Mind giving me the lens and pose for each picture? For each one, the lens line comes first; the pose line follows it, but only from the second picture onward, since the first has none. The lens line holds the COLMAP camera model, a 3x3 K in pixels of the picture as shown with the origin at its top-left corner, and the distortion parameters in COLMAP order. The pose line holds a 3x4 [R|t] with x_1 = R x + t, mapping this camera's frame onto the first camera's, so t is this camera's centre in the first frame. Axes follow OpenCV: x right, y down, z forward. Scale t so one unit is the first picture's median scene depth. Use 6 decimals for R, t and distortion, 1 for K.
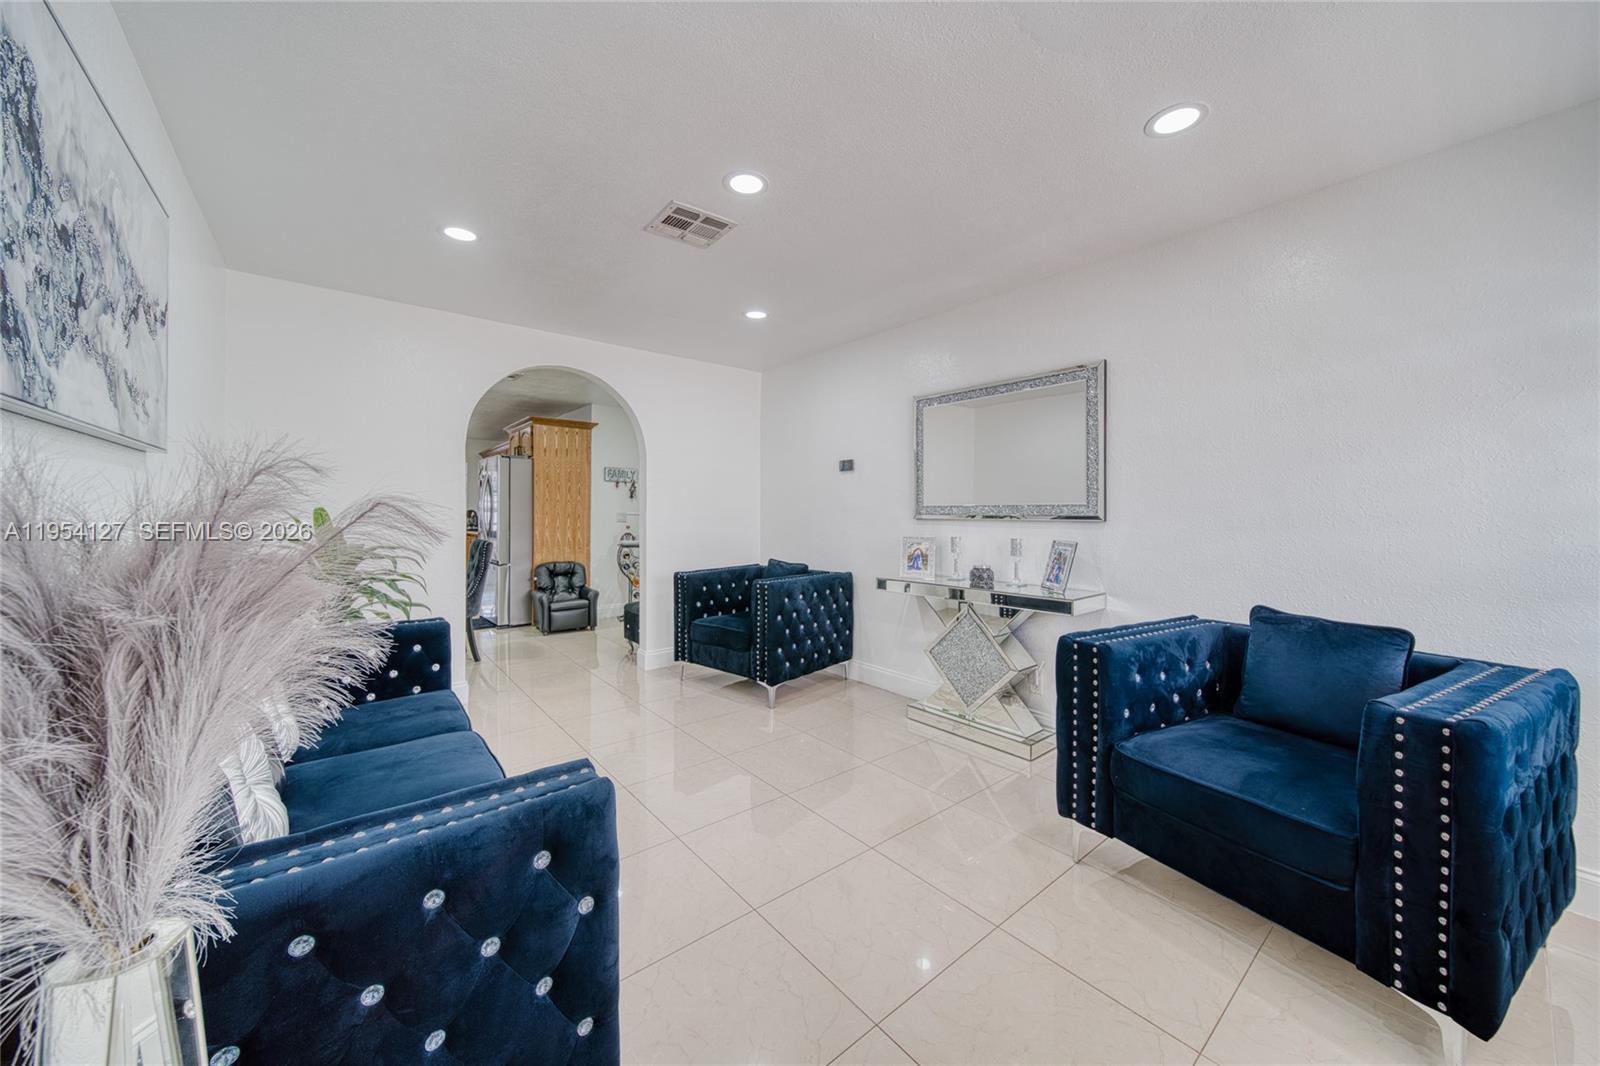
lens RADIAL K [[573.6, 0, 800.5], [0, 573.6, 514.8], [0, 0, 1]] dist [0.000106, -0.000097]
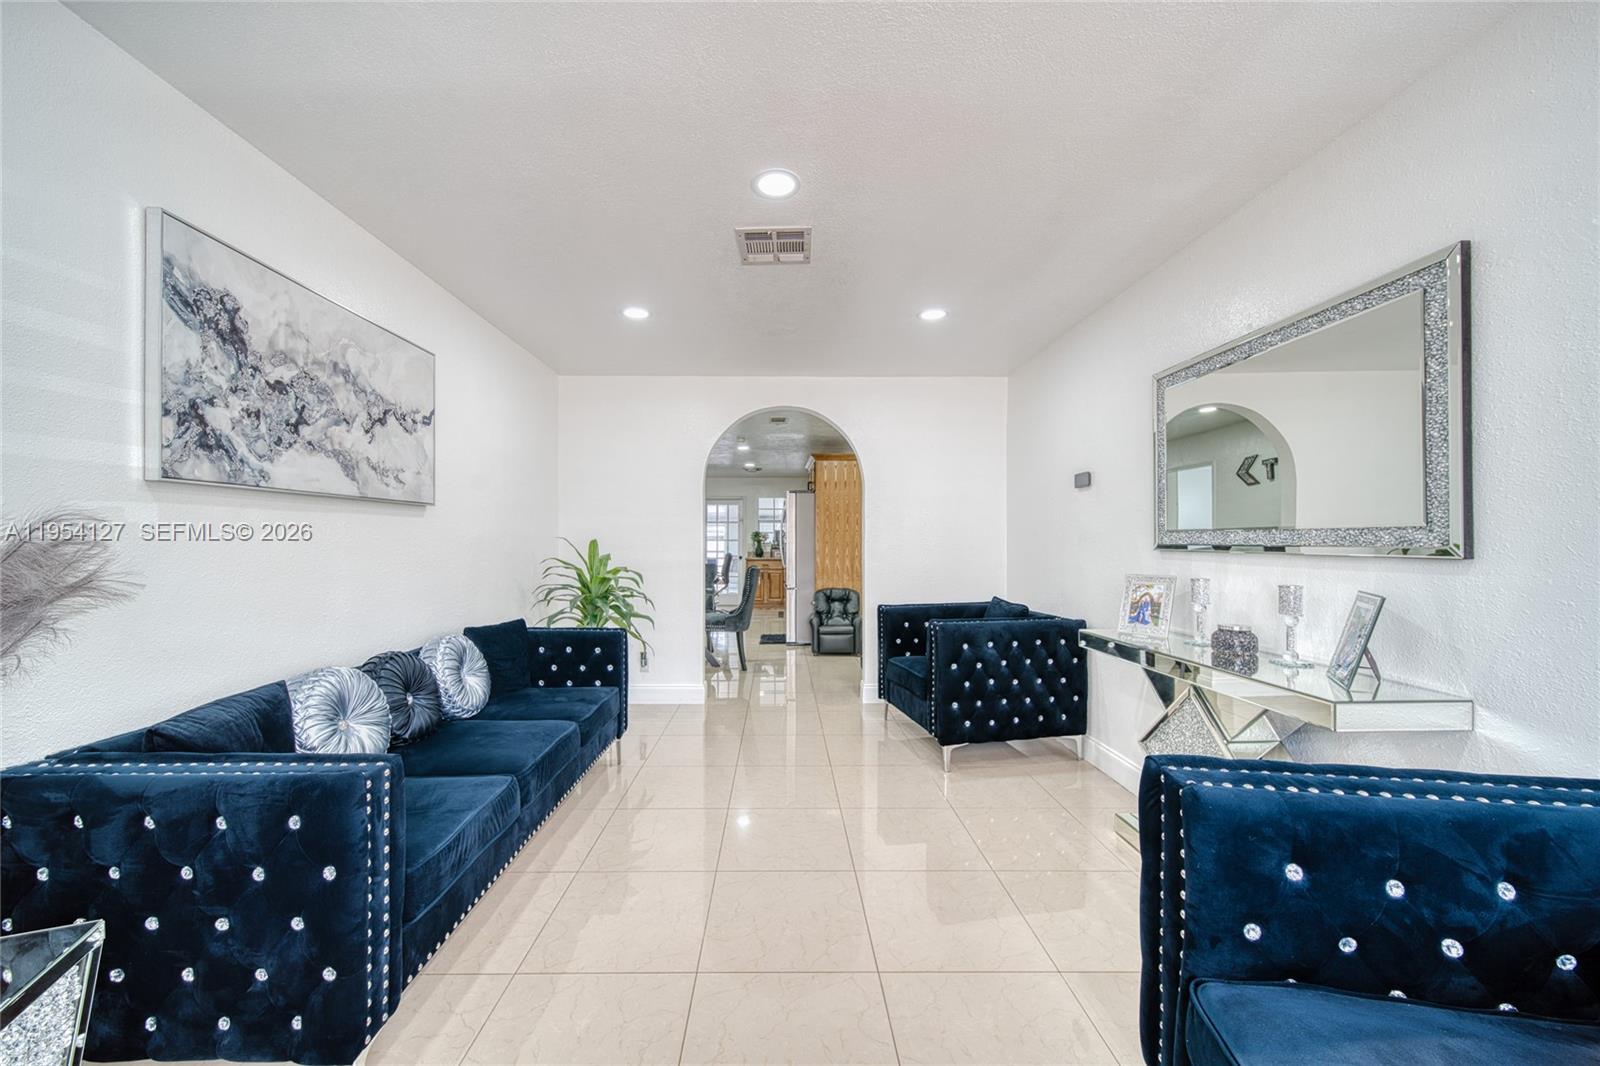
lens RADIAL K [[580.5, 0, 779.1], [0, 580.5, 542.5], [0, 0, 1]] dist [0.001535, 0.000062]
pose [[0.777741, -0.001726, -0.628582, 0.279652], [0.000942, 0.999998, -0.001580, -0.001813], [0.628584, 0.000637, 0.777742, 0.160393]]
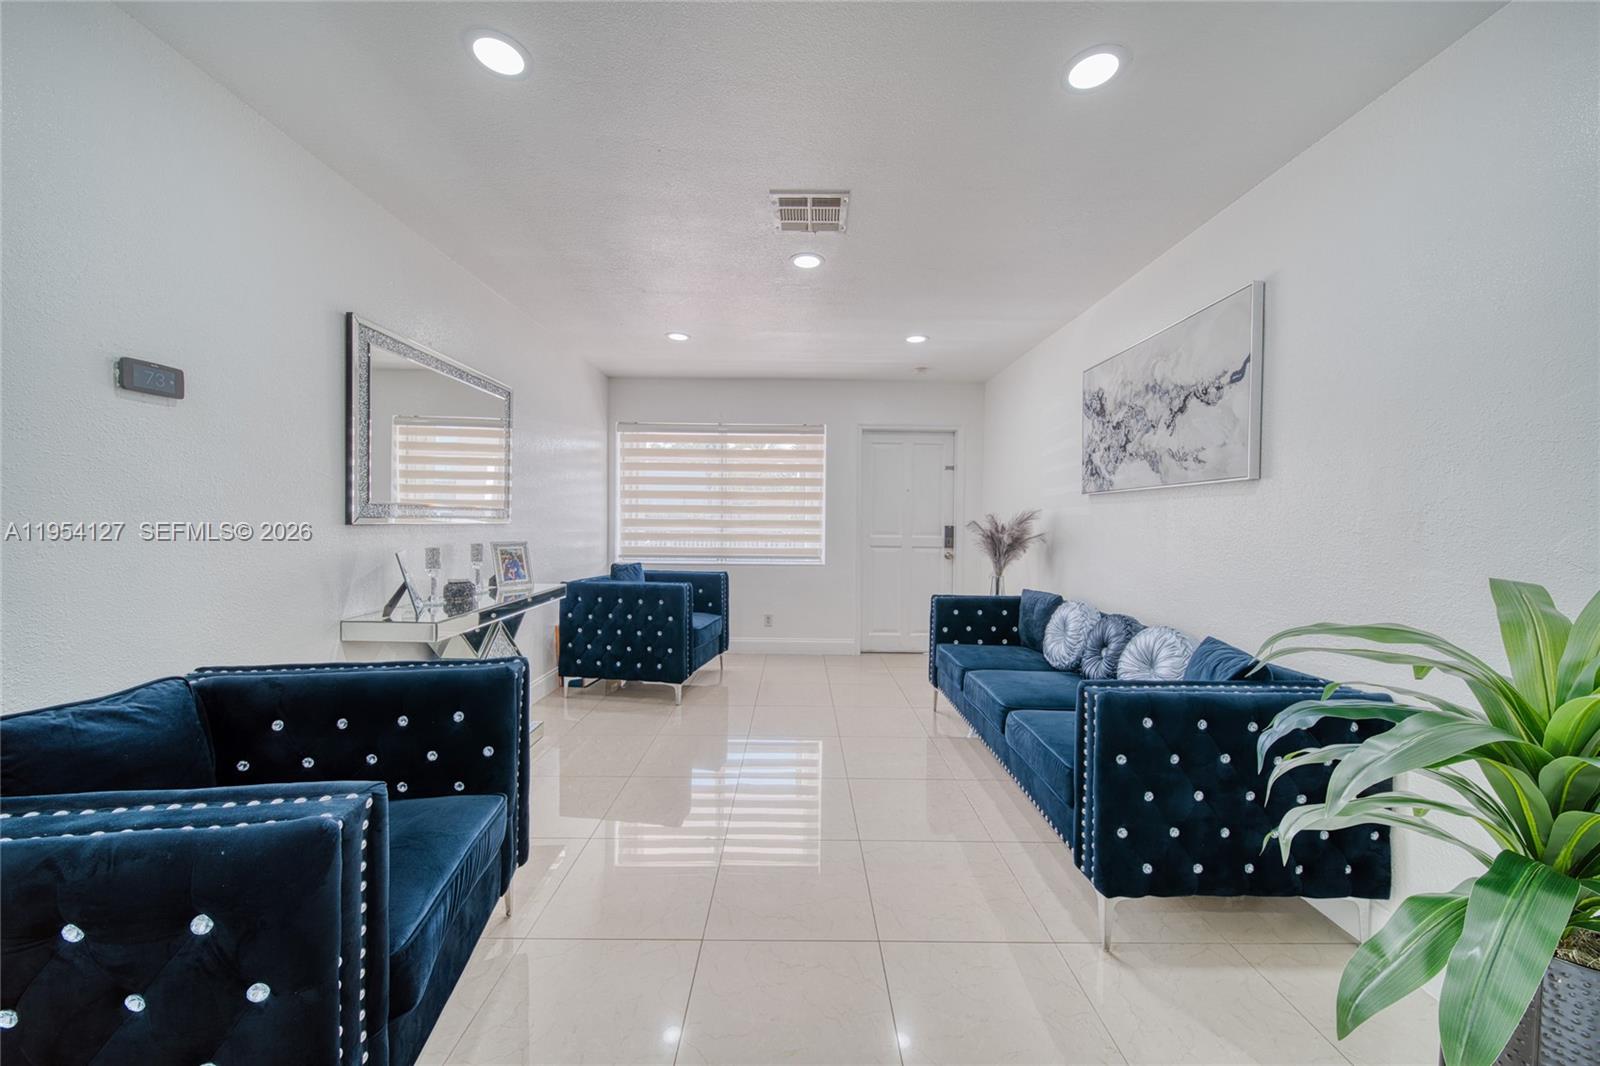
lens RADIAL K [[573.6, 0, 800.5], [0, 573.6, 514.8], [0, 0, 1]] dist [0.000106, -0.000097]
pose [[-0.779123, -0.006978, 0.626832, -0.505119], [-0.012173, 0.999918, -0.003999, -0.006875], [-0.626752, -0.010746, -0.779144, 1.135693]]
